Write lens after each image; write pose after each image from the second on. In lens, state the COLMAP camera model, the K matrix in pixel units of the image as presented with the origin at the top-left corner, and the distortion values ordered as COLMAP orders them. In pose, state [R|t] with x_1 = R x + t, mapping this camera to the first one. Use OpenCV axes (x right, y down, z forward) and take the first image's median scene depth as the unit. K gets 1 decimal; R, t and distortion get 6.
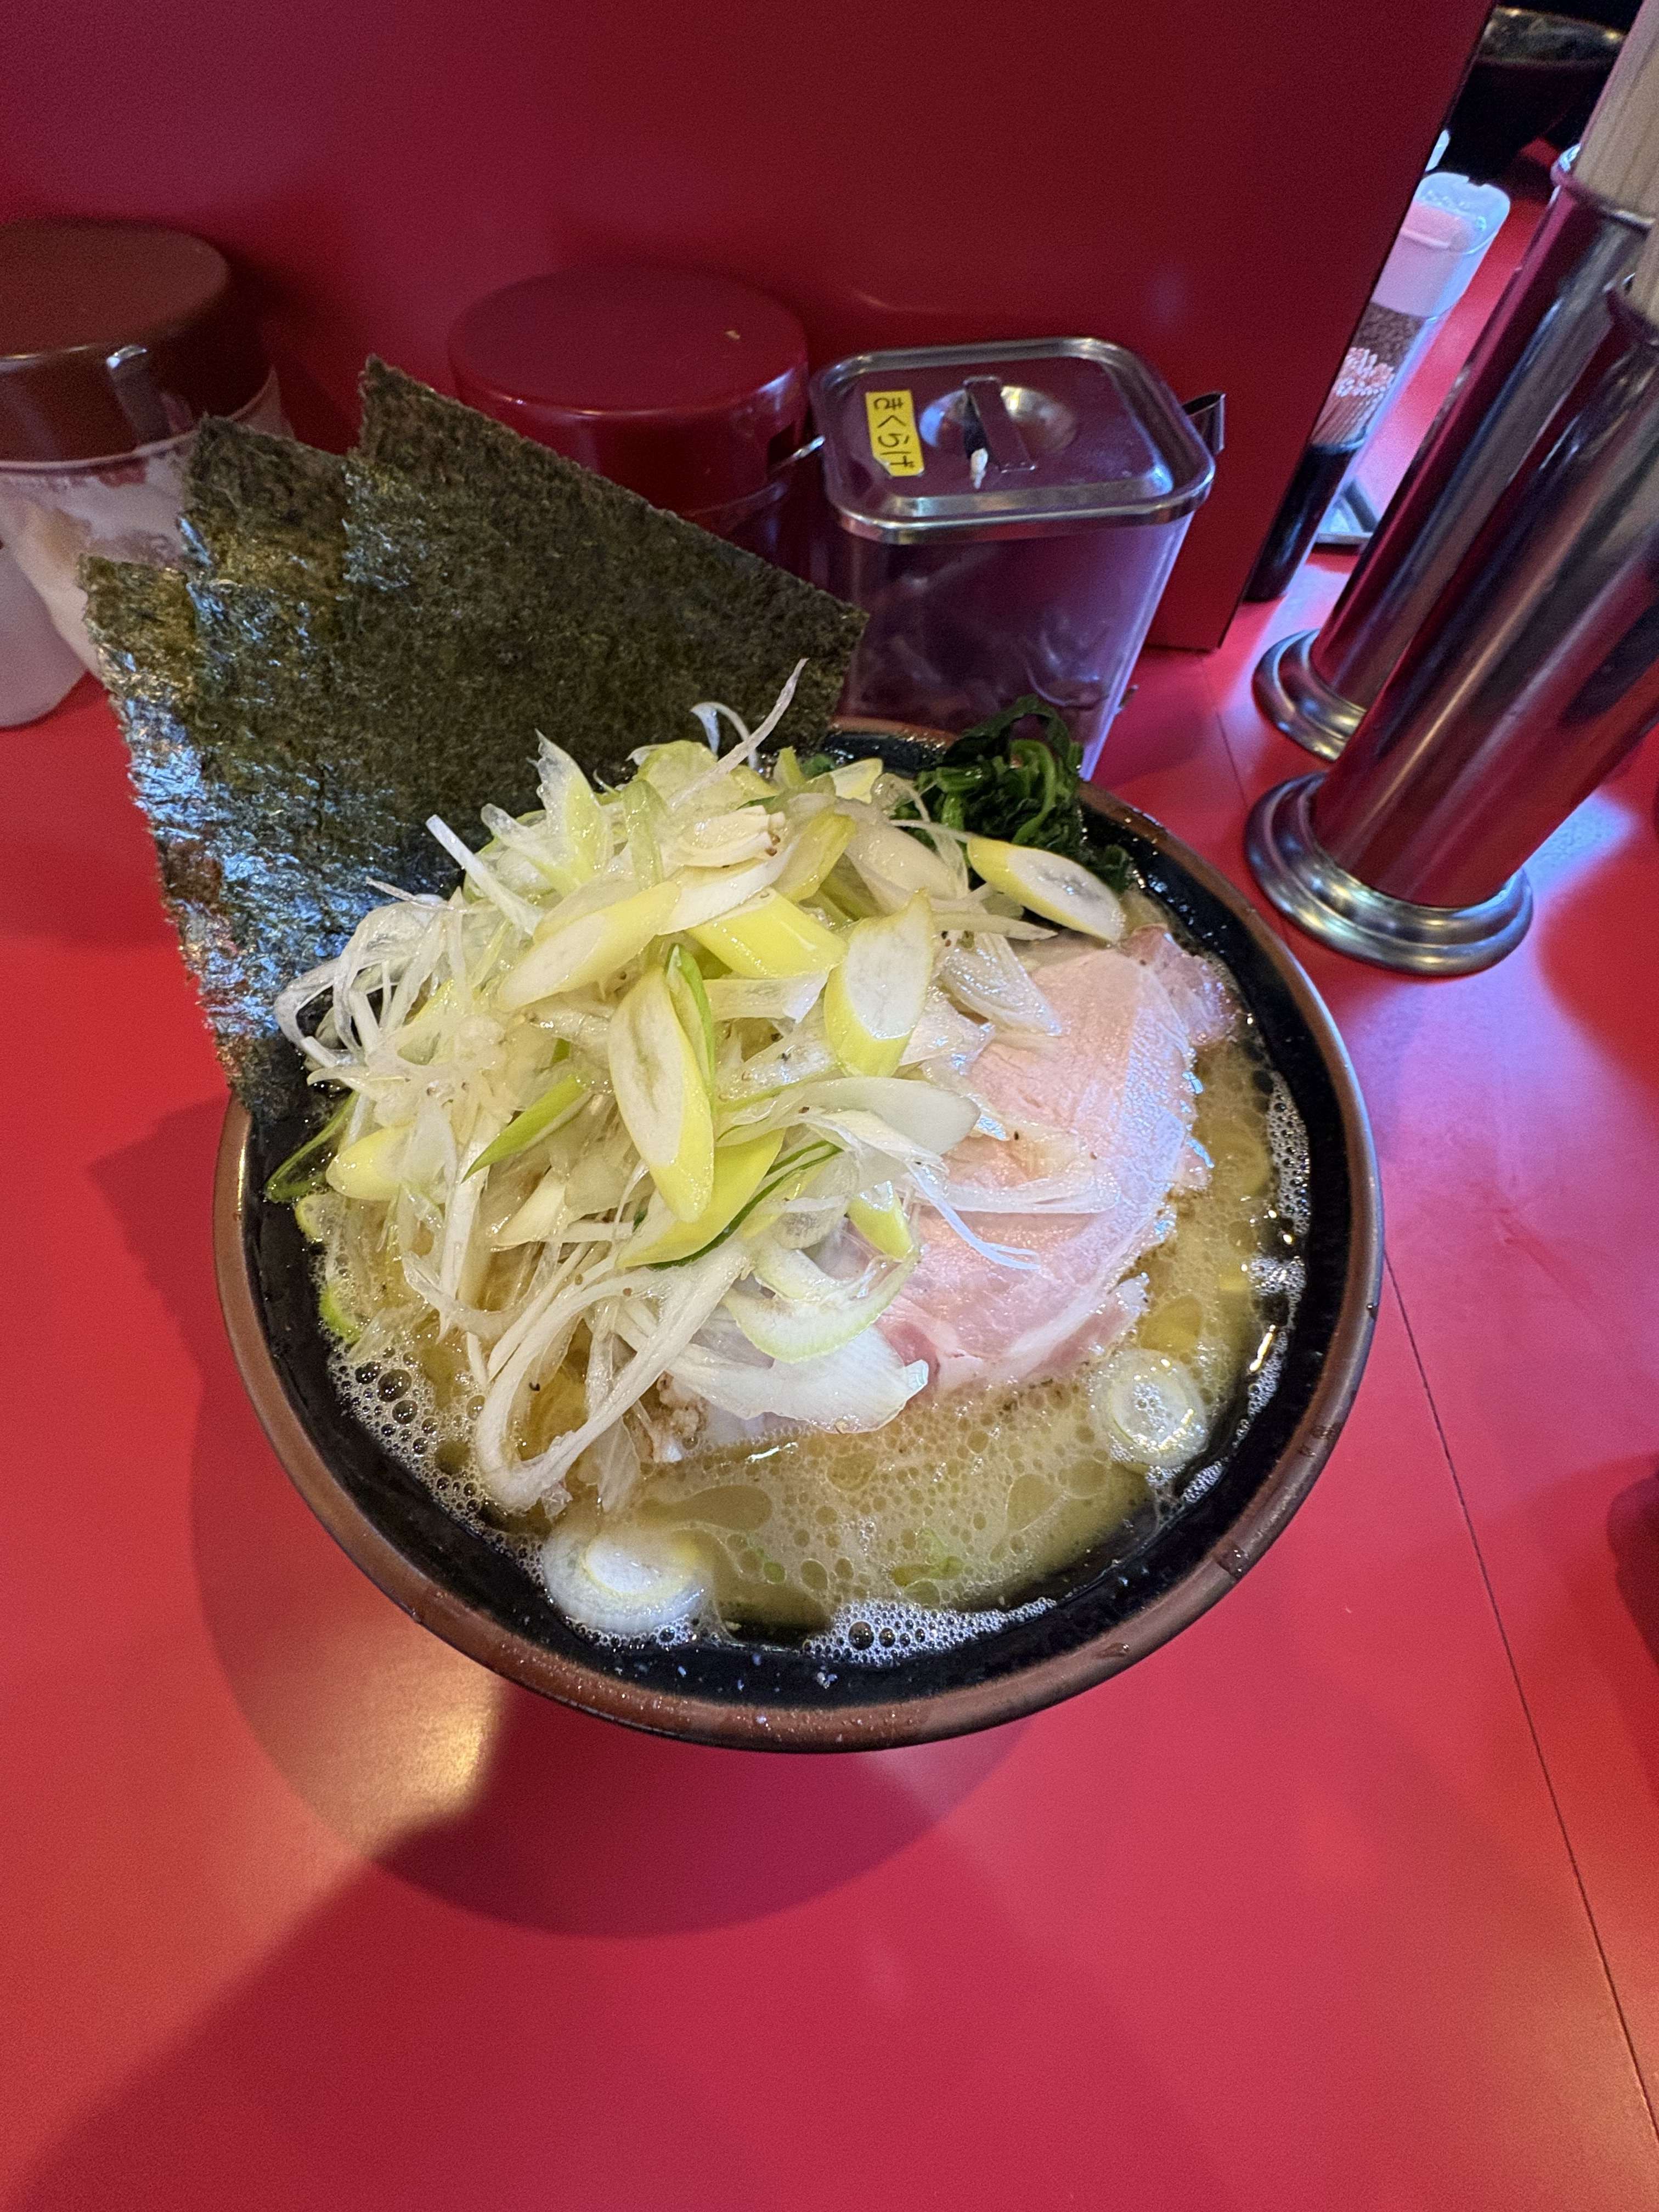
lens RADIAL K [[889.0, 0, 830.6], [0, 889.0, 1104.6], [0, 0, 1]] dist [0.000034, 0.000071]
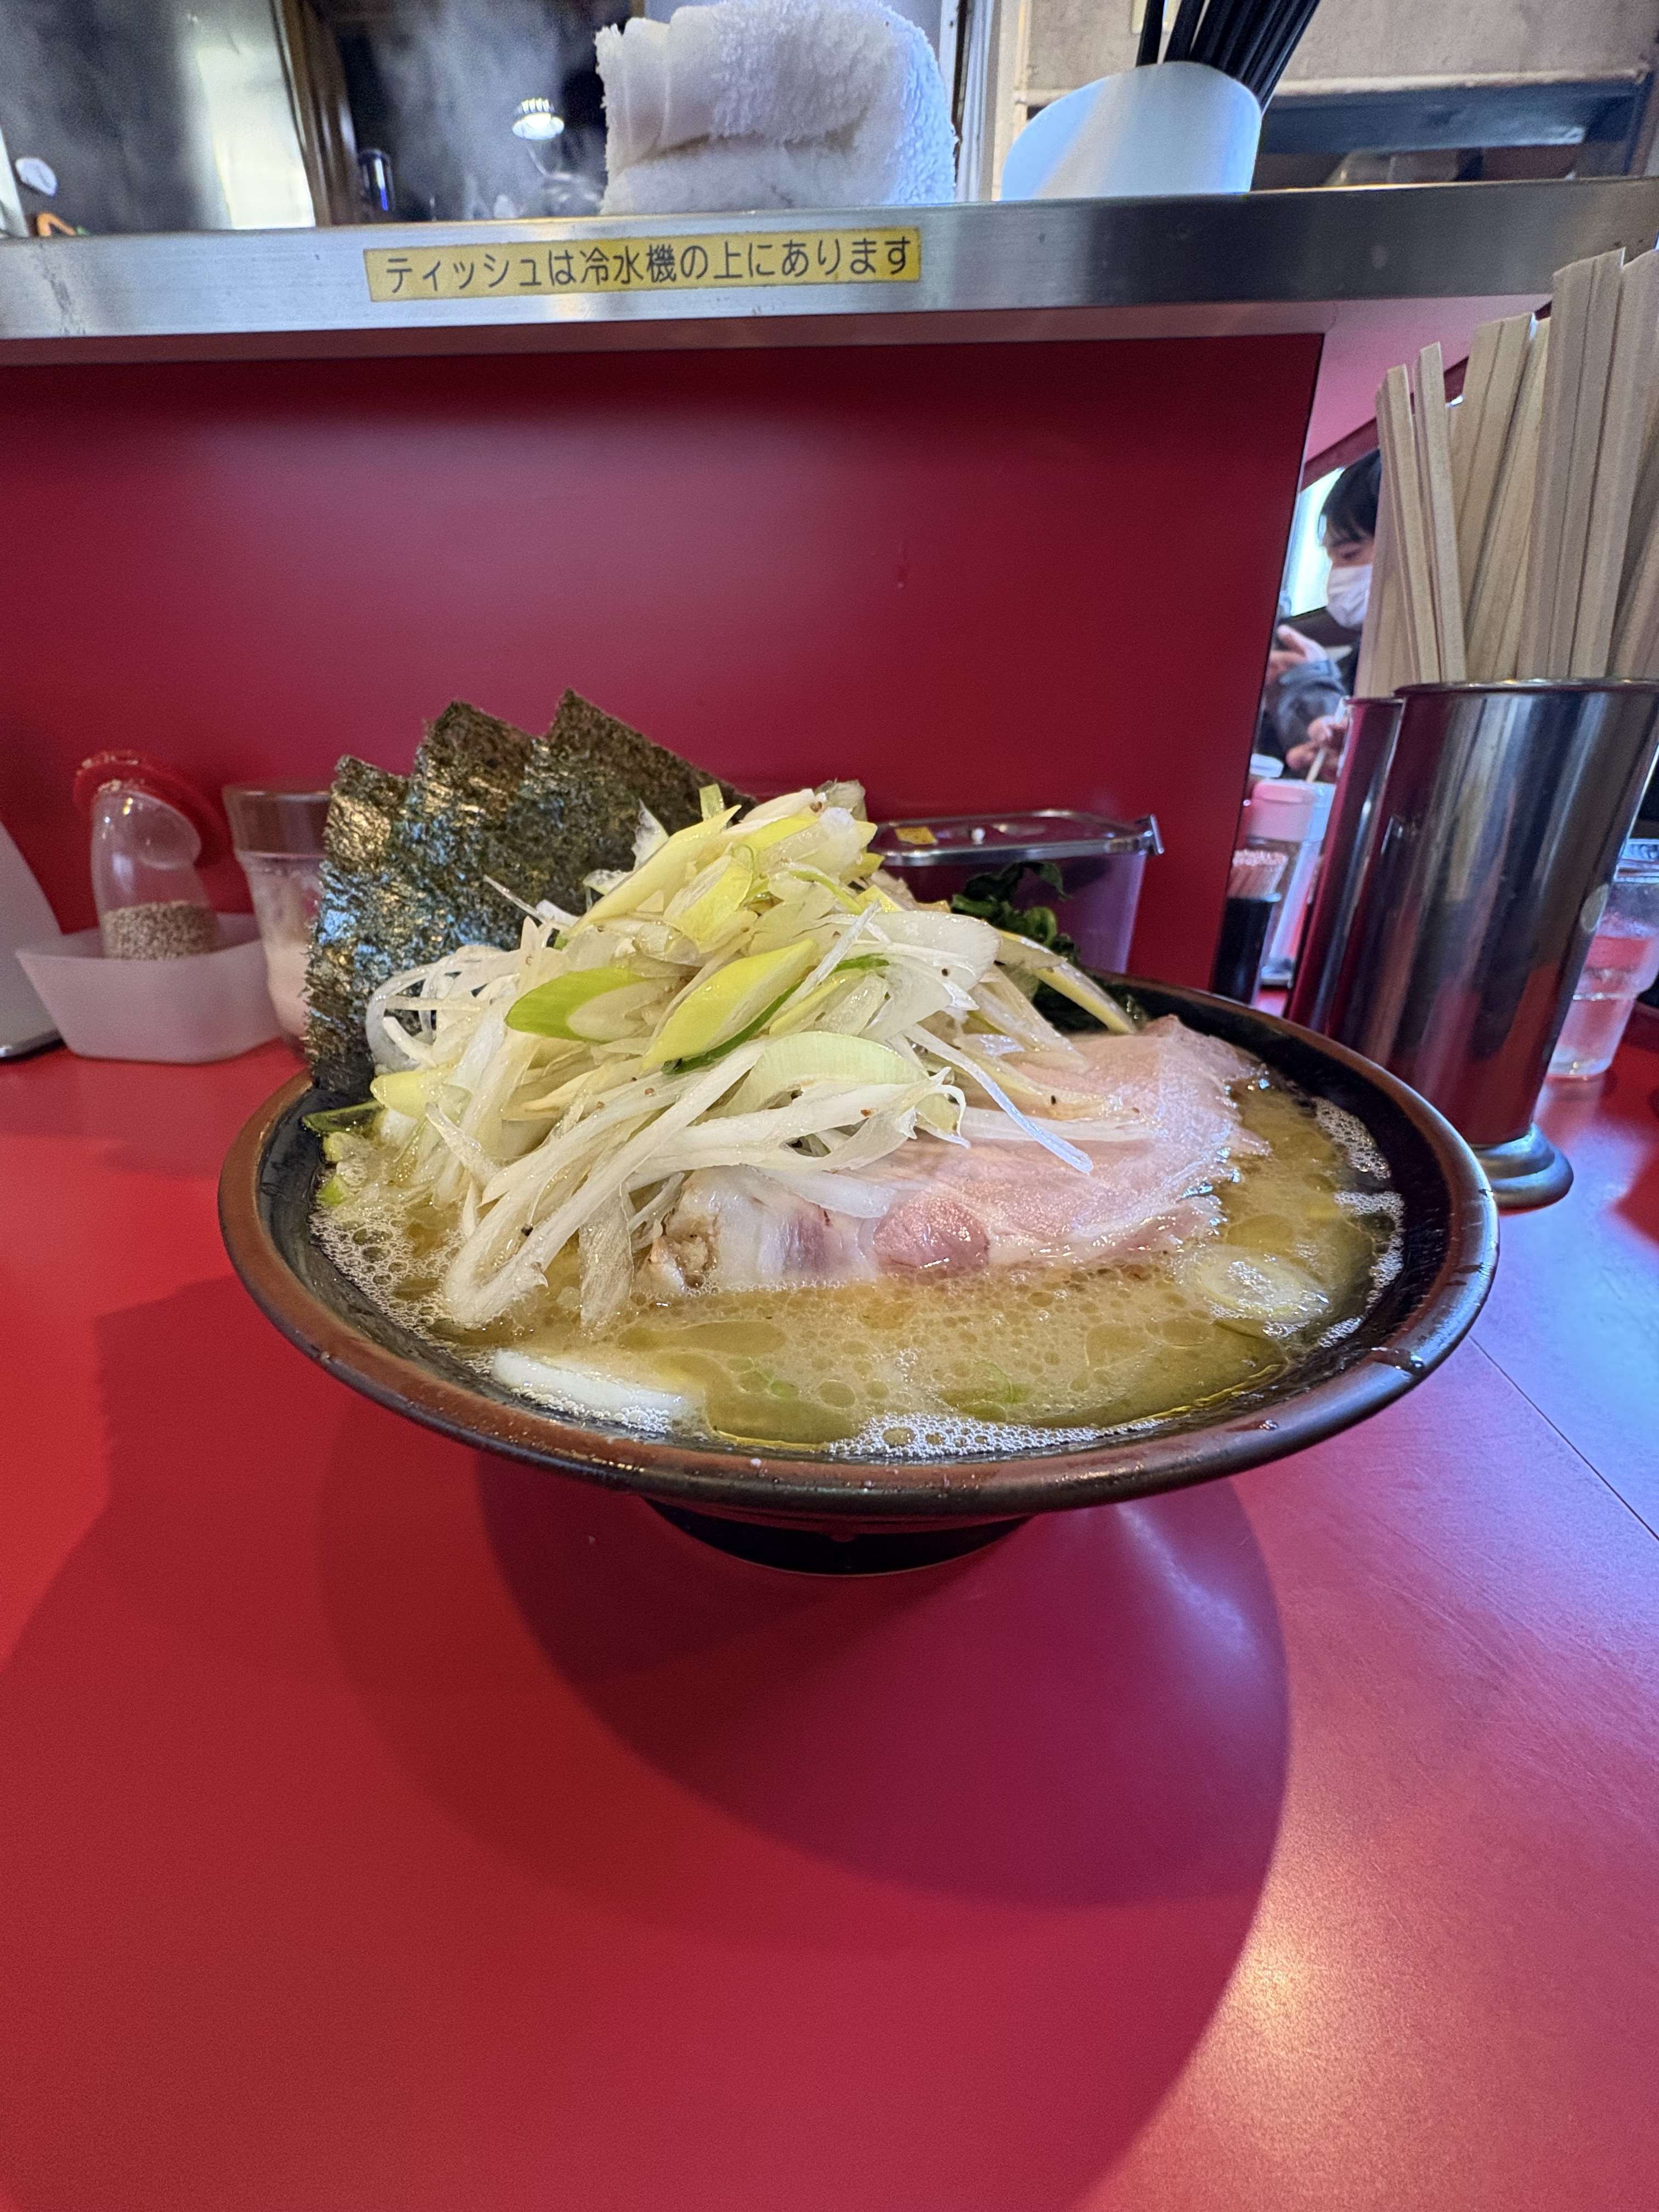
lens RADIAL K [[889.0, 0, 826.7], [0, 889.0, 1103.8], [0, 0, 1]] dist [0.000034, 0.000071]
pose [[0.998171, -0.012197, -0.059206, 0.019055], [-0.025210, 0.806197, -0.591110, 0.714995], [0.054942, 0.591522, 0.804415, 0.223363]]
